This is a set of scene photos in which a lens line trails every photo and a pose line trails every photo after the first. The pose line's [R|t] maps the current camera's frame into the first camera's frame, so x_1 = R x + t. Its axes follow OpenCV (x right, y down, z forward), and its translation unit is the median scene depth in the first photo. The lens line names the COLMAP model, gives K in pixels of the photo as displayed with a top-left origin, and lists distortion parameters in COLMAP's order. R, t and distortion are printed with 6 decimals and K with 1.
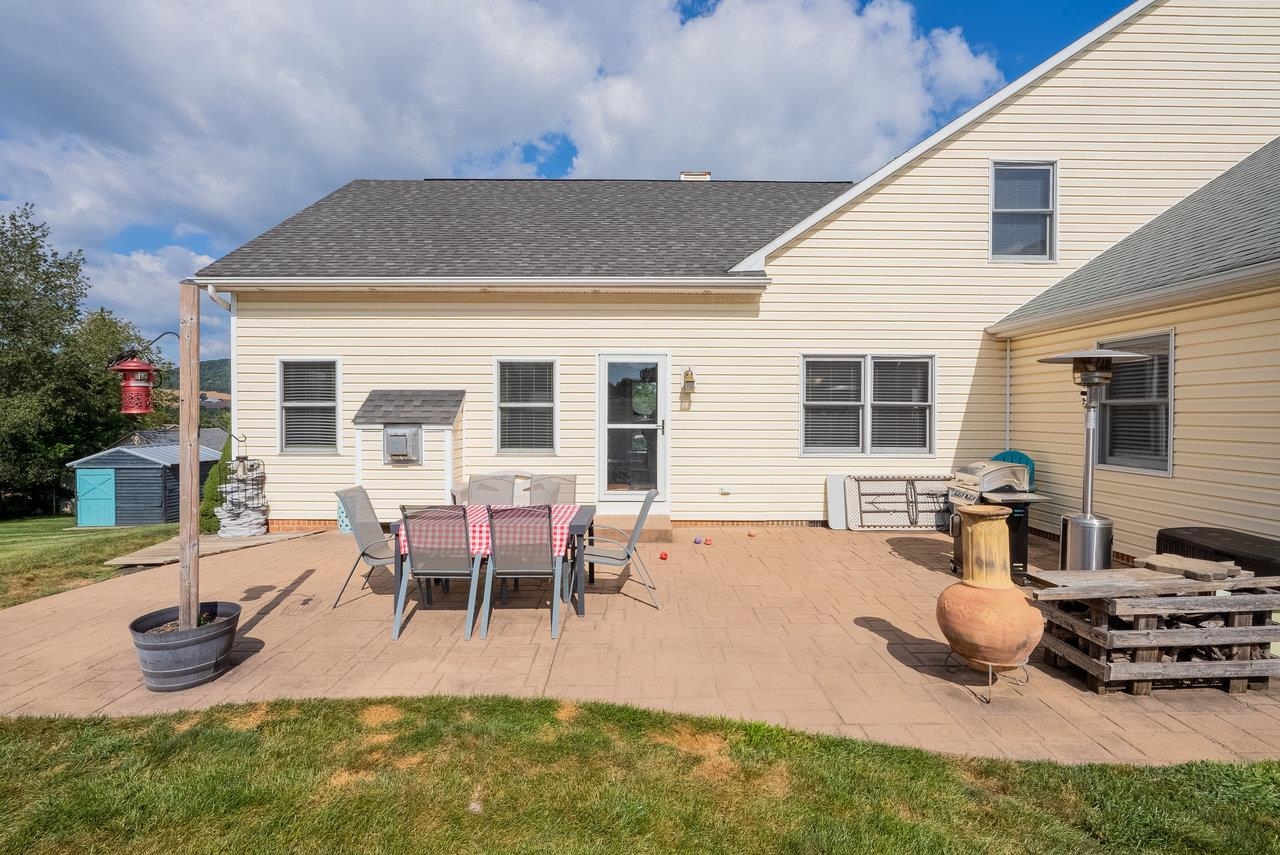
lens RADIAL K [[594.9, 0, 647.2], [0, 594.9, 419.2], [0, 0, 1]] dist [-0.012715, 0.002791]
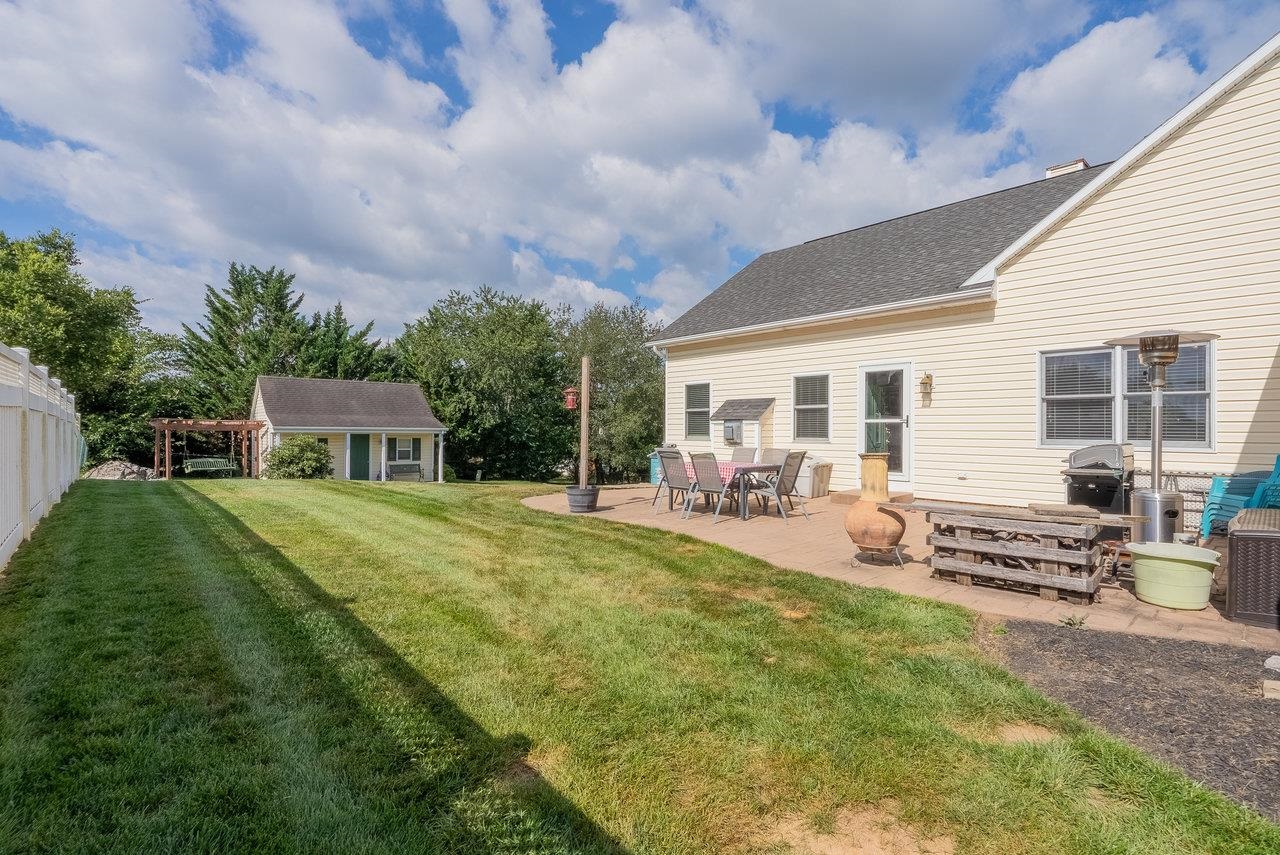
lens RADIAL K [[594.9, 0, 632.4], [0, 594.9, 430.4], [0, 0, 1]] dist [-0.012715, 0.002791]
pose [[0.647114, 0.000502, -0.762393, 0.599998], [-0.009498, 0.999927, -0.007404, 0.047083], [0.762334, 0.012033, 0.647072, -0.236538]]
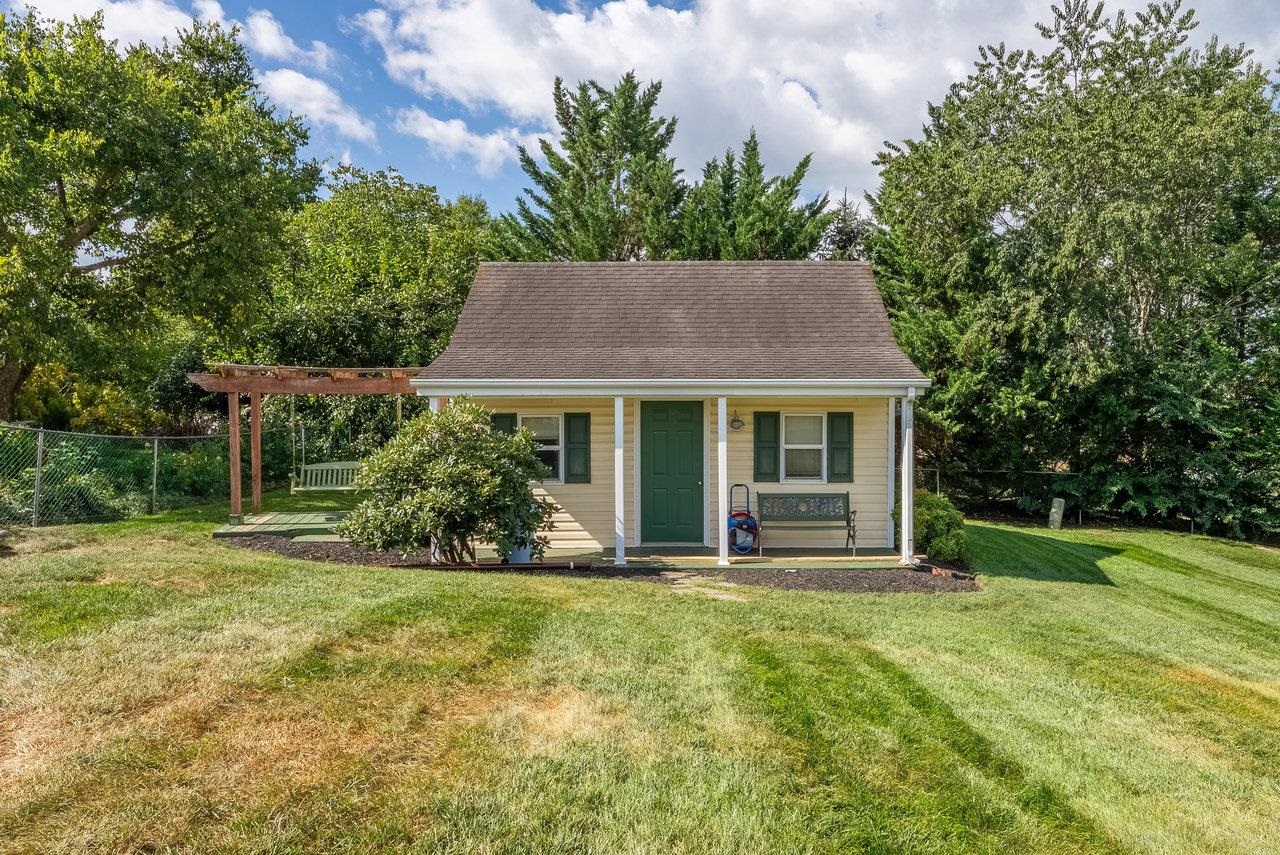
lens RADIAL K [[846.8, 0, 677.1], [0, 846.8, 402.3], [0, 0, 1]] dist [0.000633, 0.000274]
pose [[0.011983, 0.000611, -0.999928, -1.170947], [-0.007251, 0.999974, 0.000524, 0.058541], [0.999902, 0.007244, 0.011987, 0.677334]]
